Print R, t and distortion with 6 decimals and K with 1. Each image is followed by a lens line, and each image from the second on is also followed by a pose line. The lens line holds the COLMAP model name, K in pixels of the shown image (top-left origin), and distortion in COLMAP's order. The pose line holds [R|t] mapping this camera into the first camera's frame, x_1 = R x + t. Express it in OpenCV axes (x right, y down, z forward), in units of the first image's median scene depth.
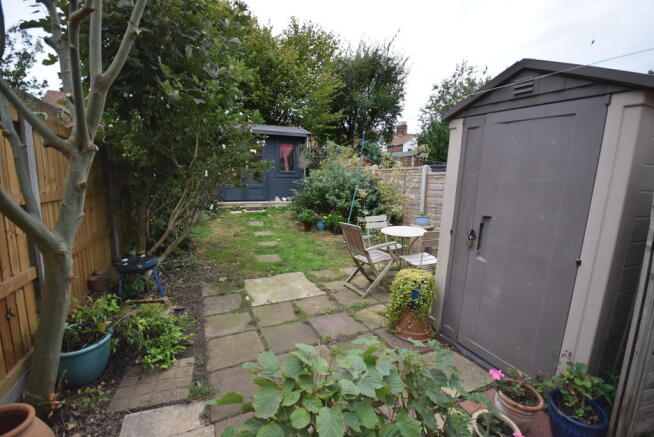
lens RADIAL K [[292.2, 0, 325.3], [0, 292.2, 219.7], [0, 0, 1]] dist [-0.000588, -0.003476]
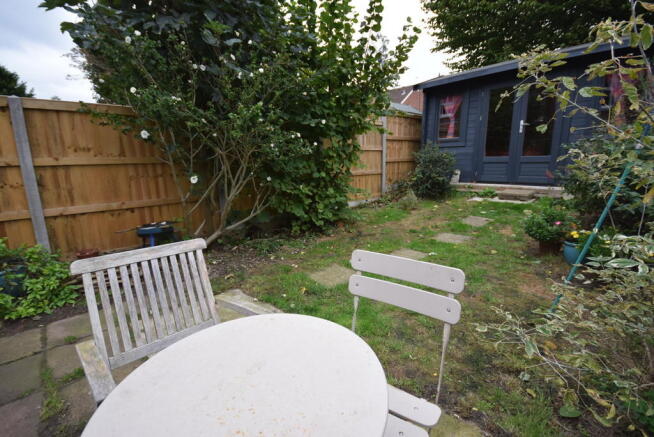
lens RADIAL K [[292.2, 0, 325.8], [0, 292.2, 223.1], [0, 0, 1]] dist [-0.000588, -0.003476]
pose [[0.347145, 0.181534, -0.920074, 0.199637], [-0.107711, 0.982311, 0.153174, -0.038283], [0.931606, 0.045929, 0.360557, 0.459123]]
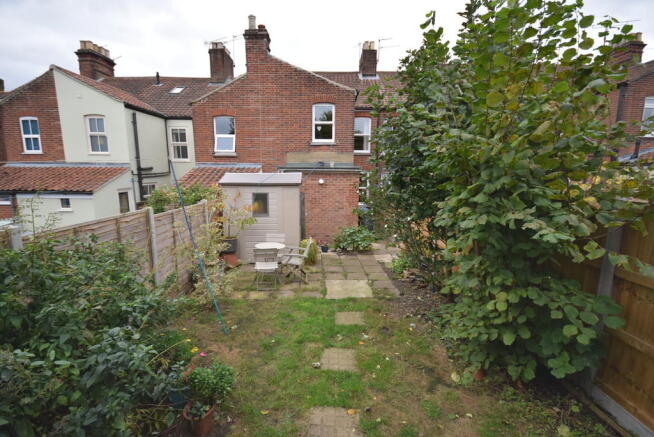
lens RADIAL K [[292.2, 0, 326.8], [0, 292.2, 219.2], [0, 0, 1]] dist [-0.000588, -0.003476]
pose [[-0.926839, -0.088316, 0.364924, -0.258382], [0.032602, 0.949340, 0.312556, -0.264715], [-0.374040, 0.301587, -0.877006, 1.029930]]
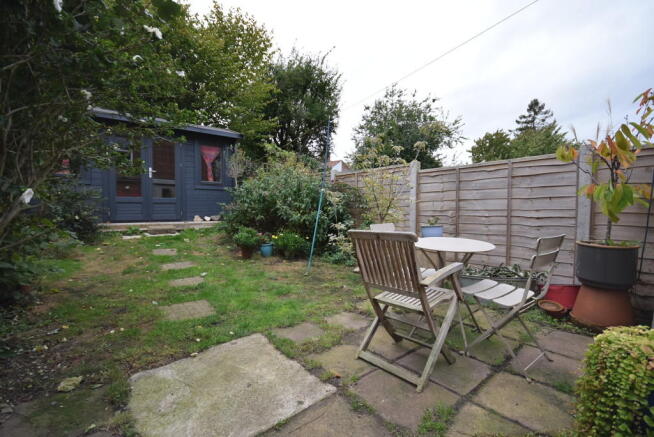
lens RADIAL K [[292.2, 0, 326.4], [0, 292.2, 220.0], [0, 0, 1]] dist [-0.000588, -0.003476]
pose [[0.963712, -0.019305, 0.266245, -0.054345], [0.044589, 0.995011, -0.089251, 0.015617], [-0.263194, 0.097884, 0.959764, 0.241873]]
